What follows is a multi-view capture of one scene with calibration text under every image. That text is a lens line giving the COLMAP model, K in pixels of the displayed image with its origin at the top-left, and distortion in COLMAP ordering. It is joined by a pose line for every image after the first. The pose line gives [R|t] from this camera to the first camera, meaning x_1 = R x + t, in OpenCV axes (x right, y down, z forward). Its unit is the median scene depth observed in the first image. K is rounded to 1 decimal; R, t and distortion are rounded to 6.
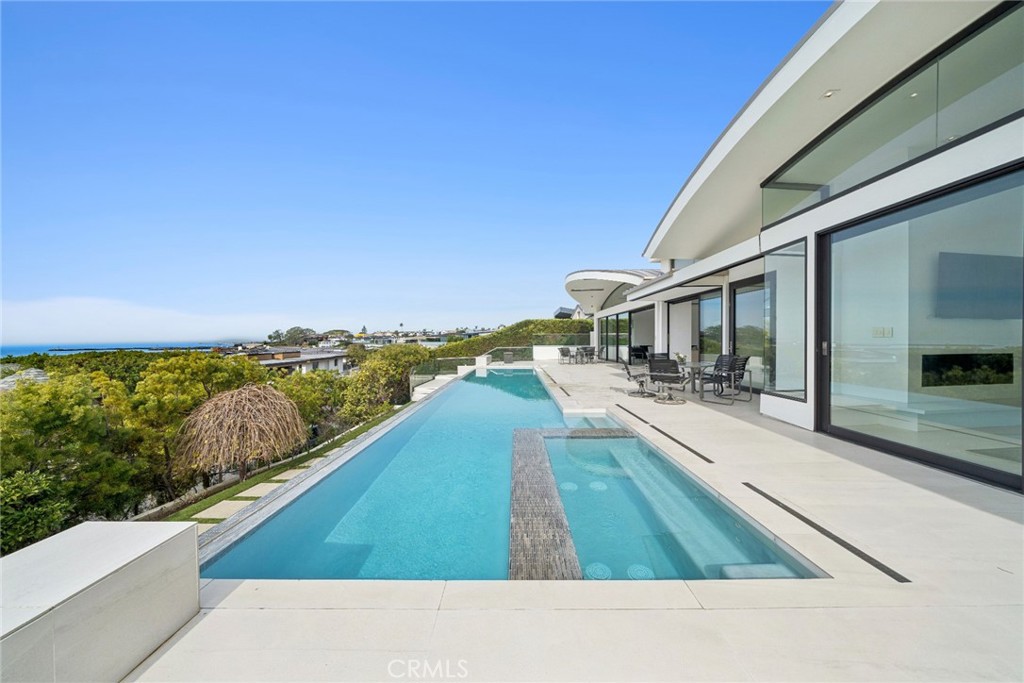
lens RADIAL K [[350.0, 0, 515.6], [0, 350.0, 342.5], [0, 0, 1]] dist [-0.004226, -0.000204]
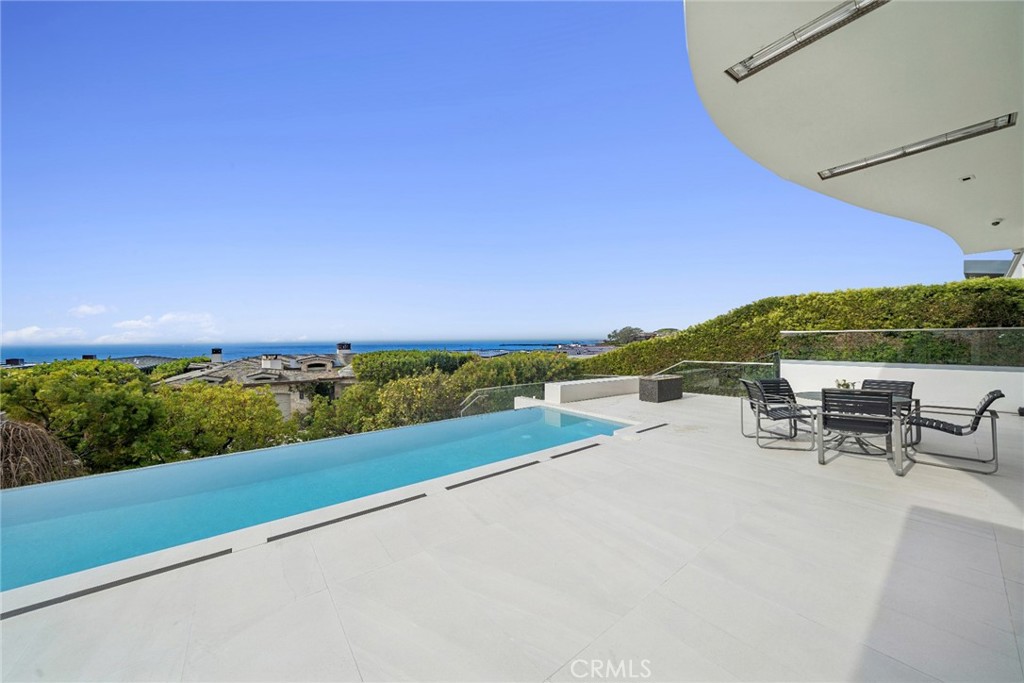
lens RADIAL K [[350.0, 0, 515.0], [0, 350.0, 342.1], [0, 0, 1]] dist [-0.004226, -0.000204]
pose [[0.593628, 0.004399, -0.804728, 0.272657], [-0.000650, 0.999987, 0.004987, -0.019667], [0.804739, -0.002438, 0.593623, 0.706487]]
